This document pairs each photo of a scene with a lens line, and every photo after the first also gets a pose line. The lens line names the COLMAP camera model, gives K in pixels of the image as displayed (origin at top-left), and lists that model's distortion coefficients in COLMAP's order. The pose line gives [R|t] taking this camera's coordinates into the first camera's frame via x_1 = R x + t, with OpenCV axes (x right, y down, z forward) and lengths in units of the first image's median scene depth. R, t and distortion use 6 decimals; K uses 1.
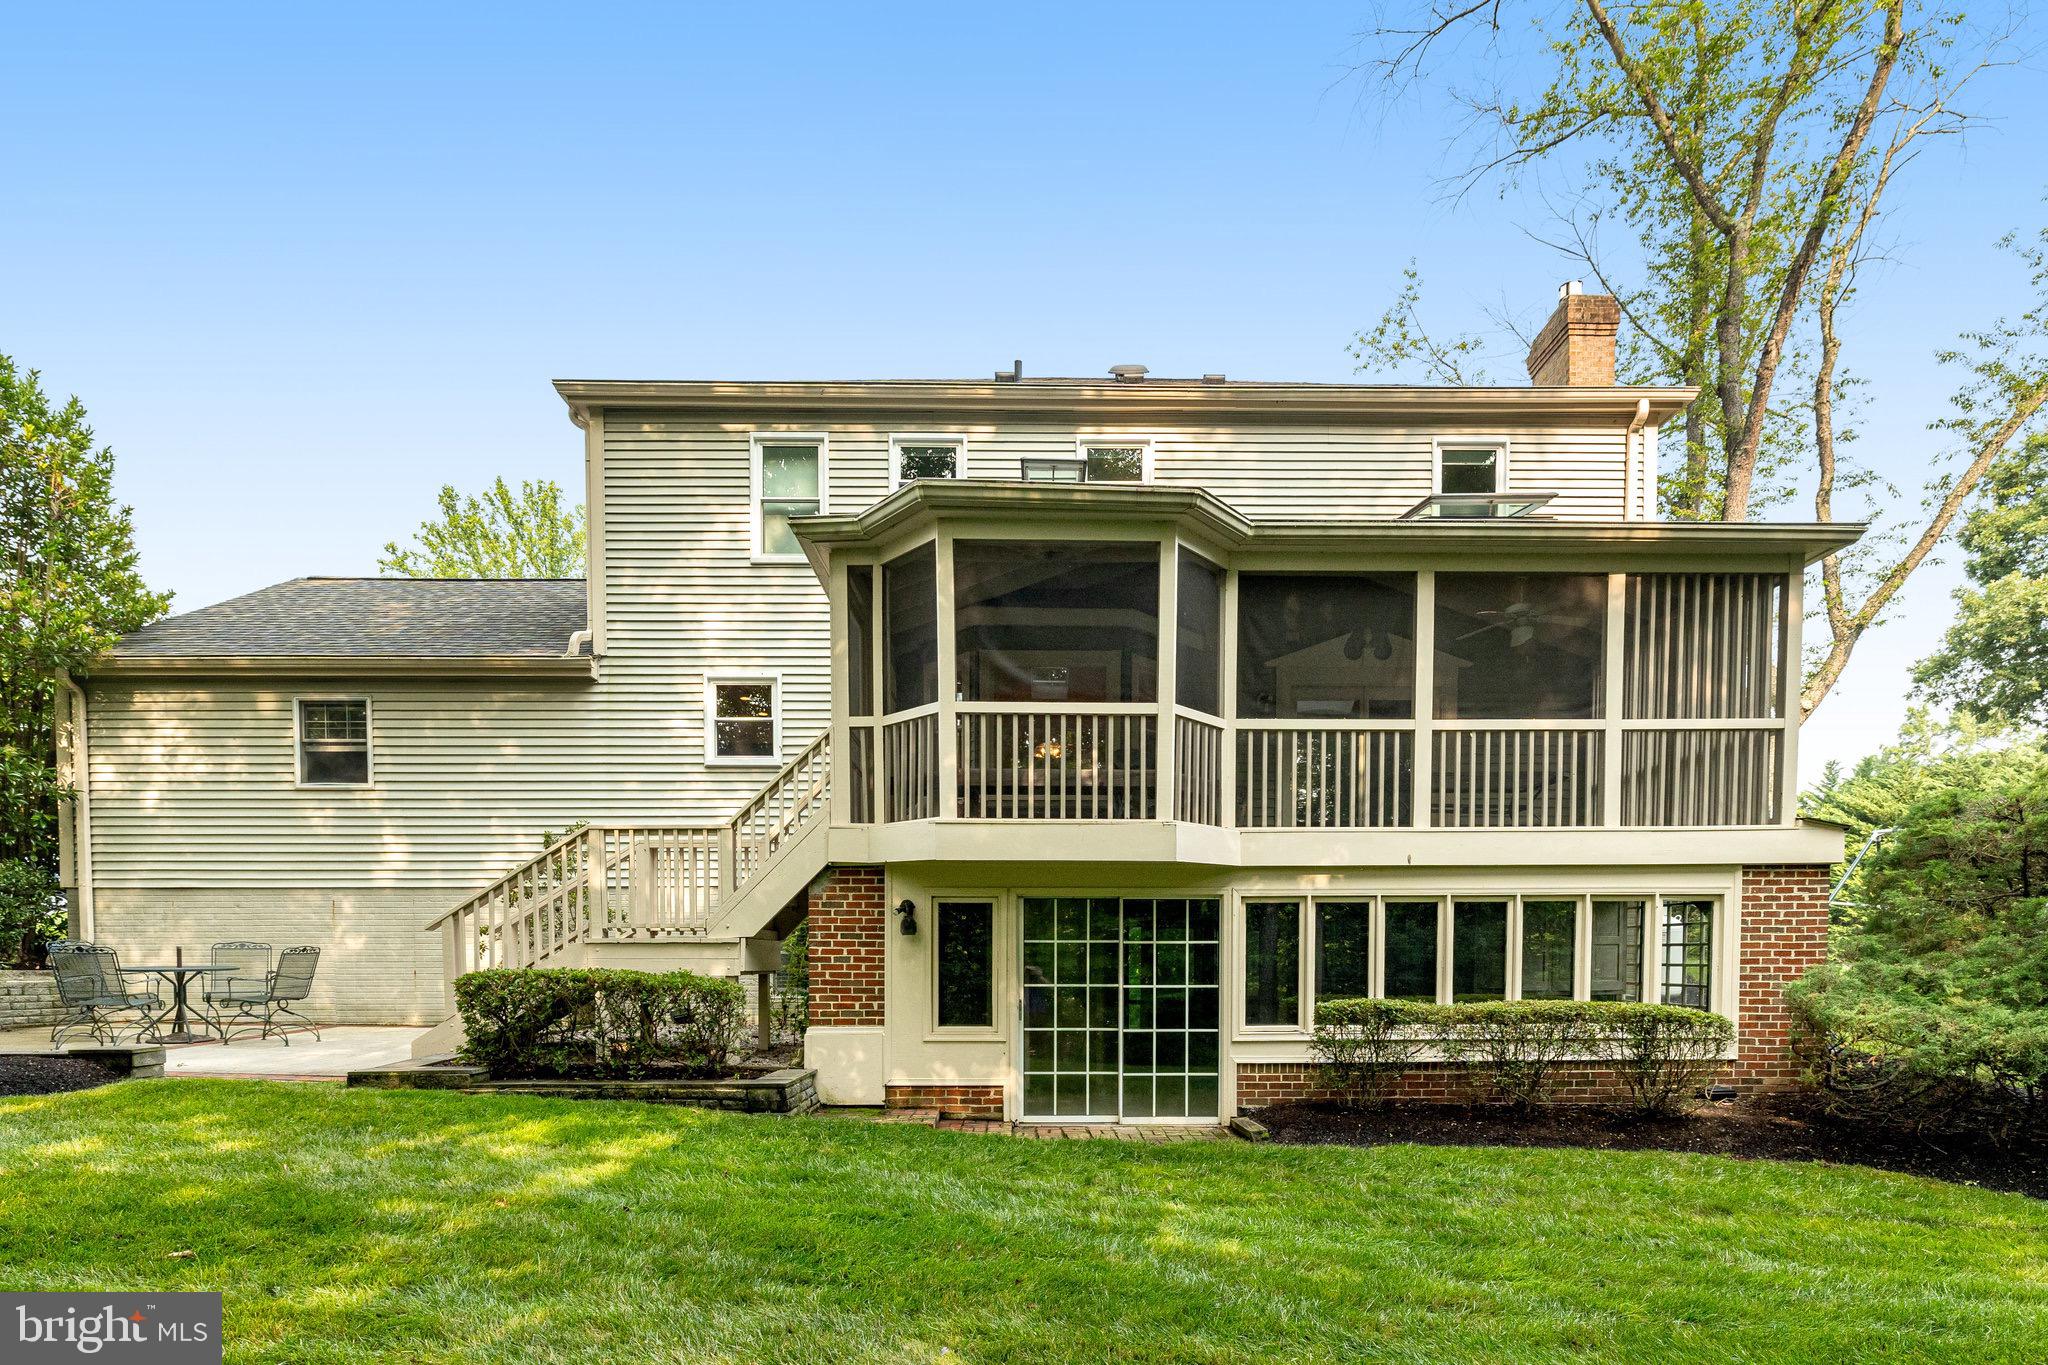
lens RADIAL K [[1006.6, 0, 1023.7], [0, 1006.6, 856.5], [0, 0, 1]] dist [0.000071, 0.000049]
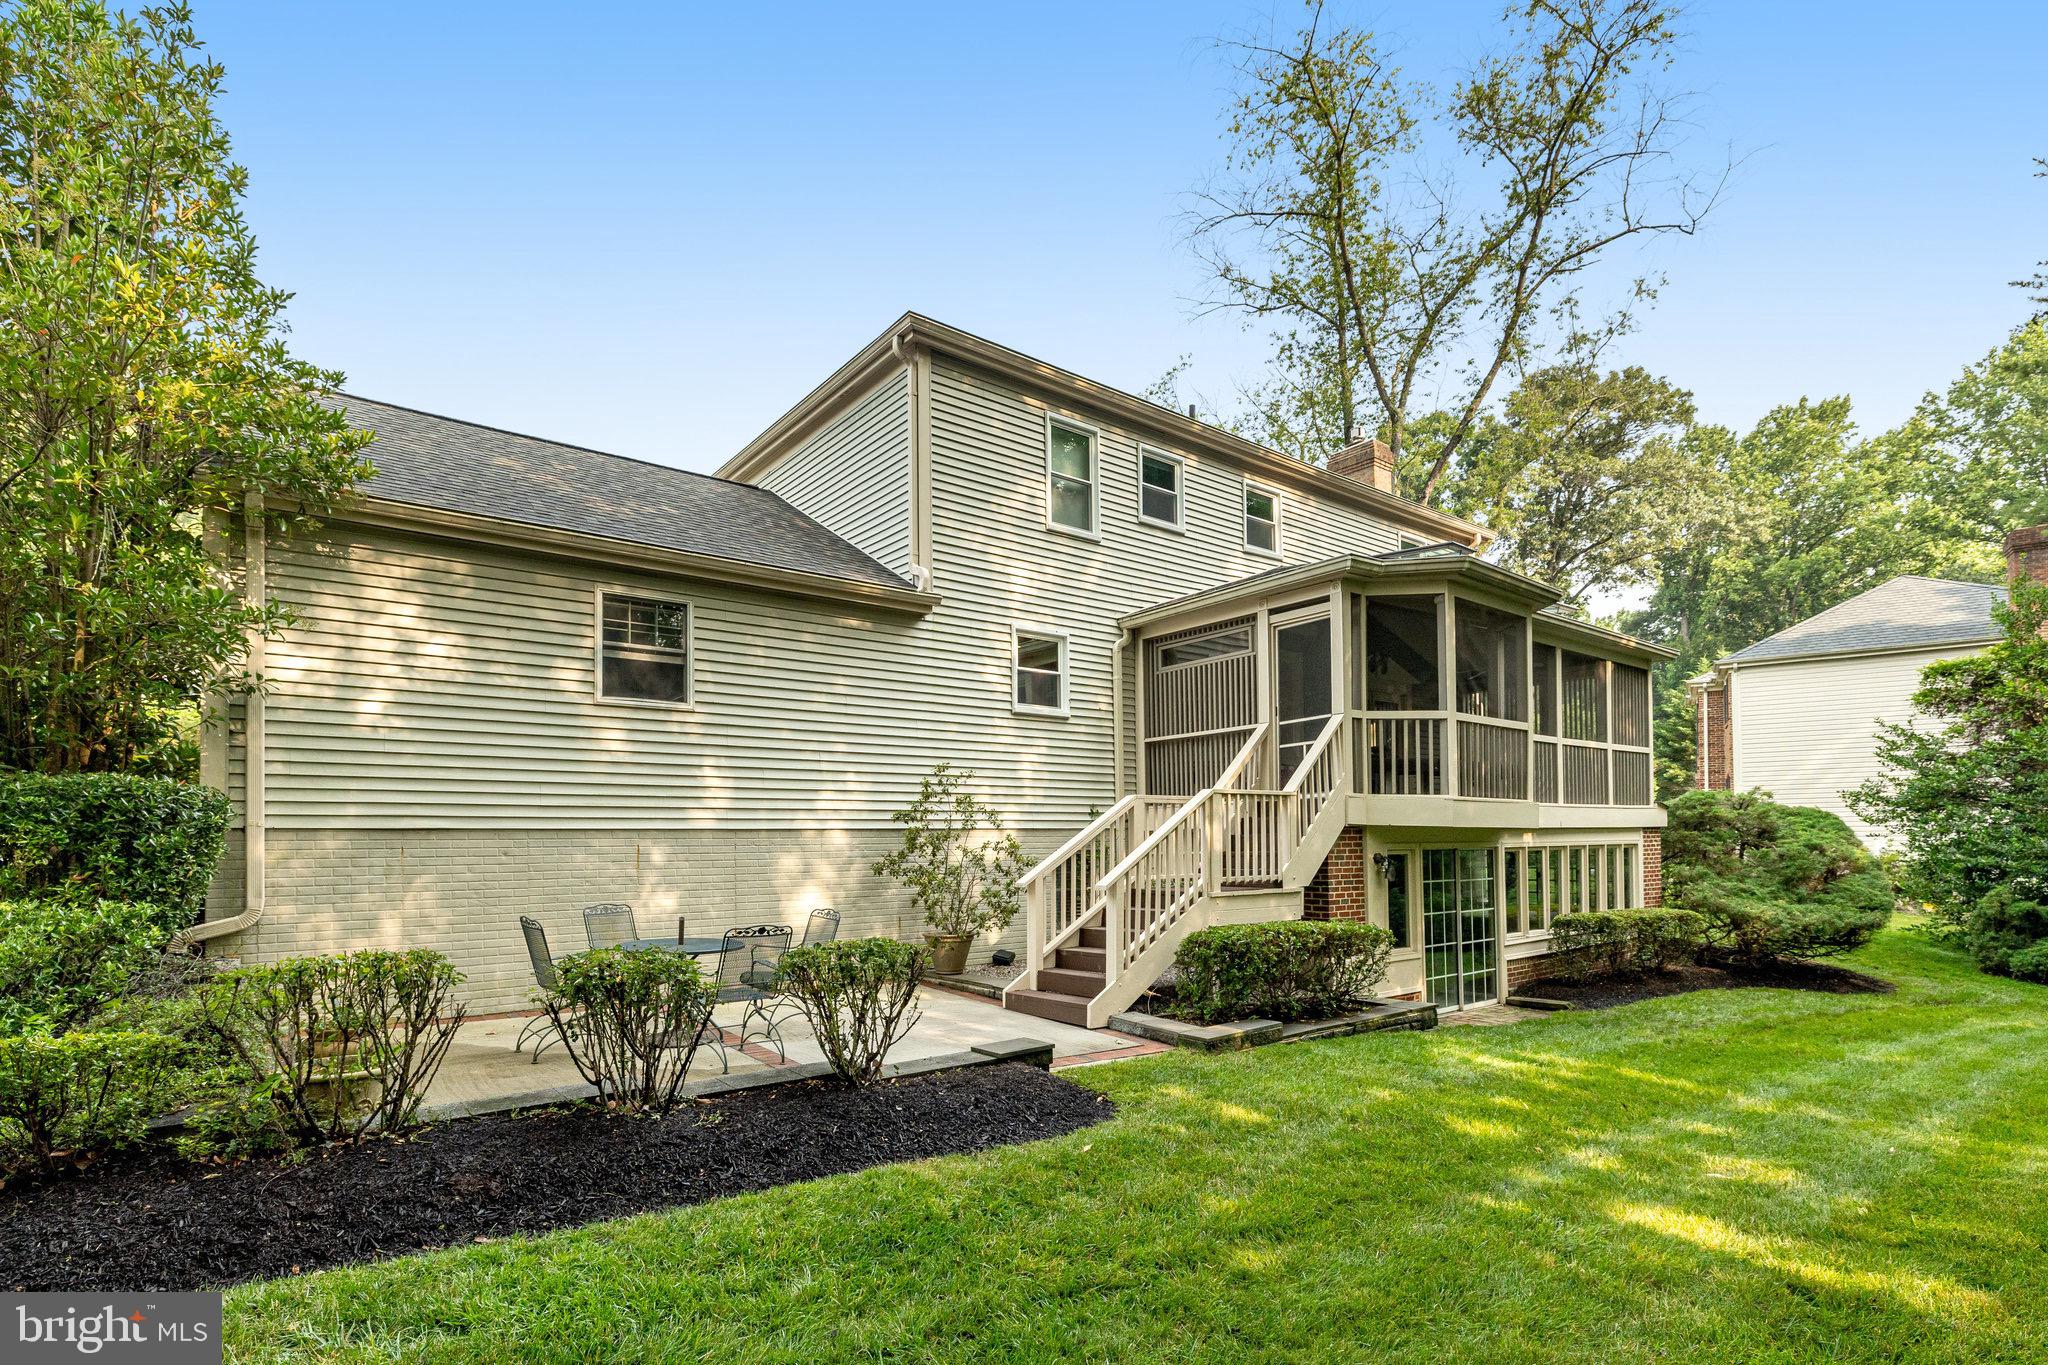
lens RADIAL K [[957.0, 0, 1024.0], [0, 957.0, 682.5], [0, 0, 1]] dist [-0.000715, 0.000000]
pose [[0.797992, 0.092563, 0.595517, -0.901437], [-0.046435, 0.994641, -0.092377, -0.029611], [-0.600876, 0.046063, 0.798014, 0.198582]]
